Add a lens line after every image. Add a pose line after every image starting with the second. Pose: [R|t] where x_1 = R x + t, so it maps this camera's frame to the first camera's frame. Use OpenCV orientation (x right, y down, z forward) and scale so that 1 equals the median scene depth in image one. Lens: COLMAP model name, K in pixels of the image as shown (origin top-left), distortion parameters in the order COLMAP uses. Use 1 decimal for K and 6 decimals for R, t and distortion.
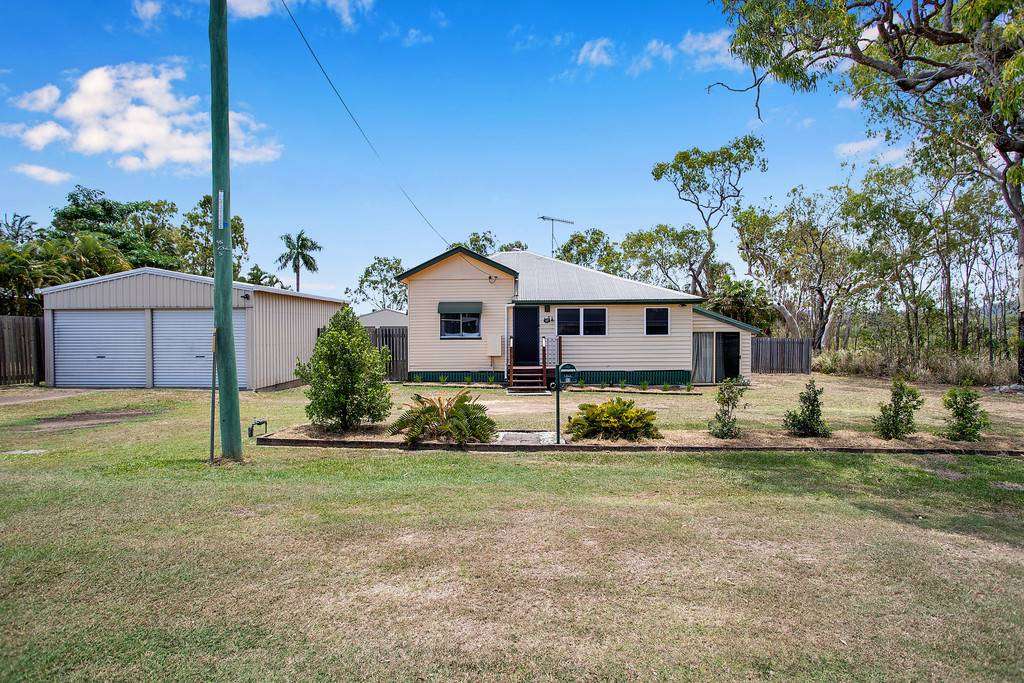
lens RADIAL K [[501.5, 0, 496.8], [0, 501.5, 366.8], [0, 0, 1]] dist [0.002003, 0.000174]
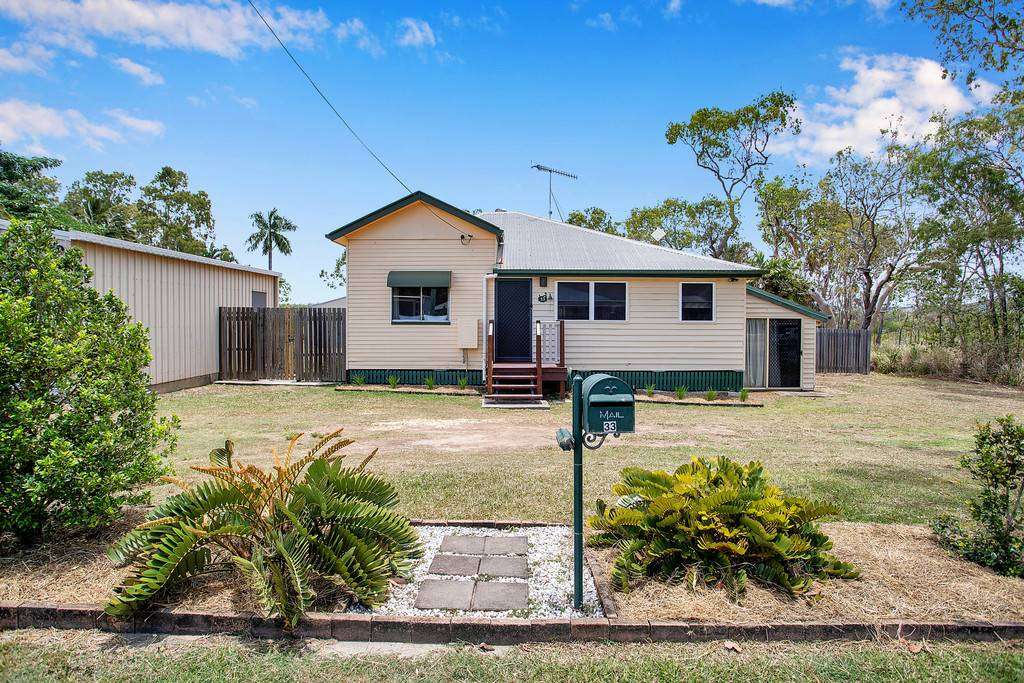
lens RADIAL K [[495.9, 0, 507.4], [0, 495.9, 336.4], [0, 0, 1]] dist [0.000259, 0.000192]
pose [[0.999442, 0.009837, 0.031909, 0.027789], [-0.008431, 0.999001, -0.043878, -0.008265], [-0.032308, 0.043584, 0.998527, 0.300749]]
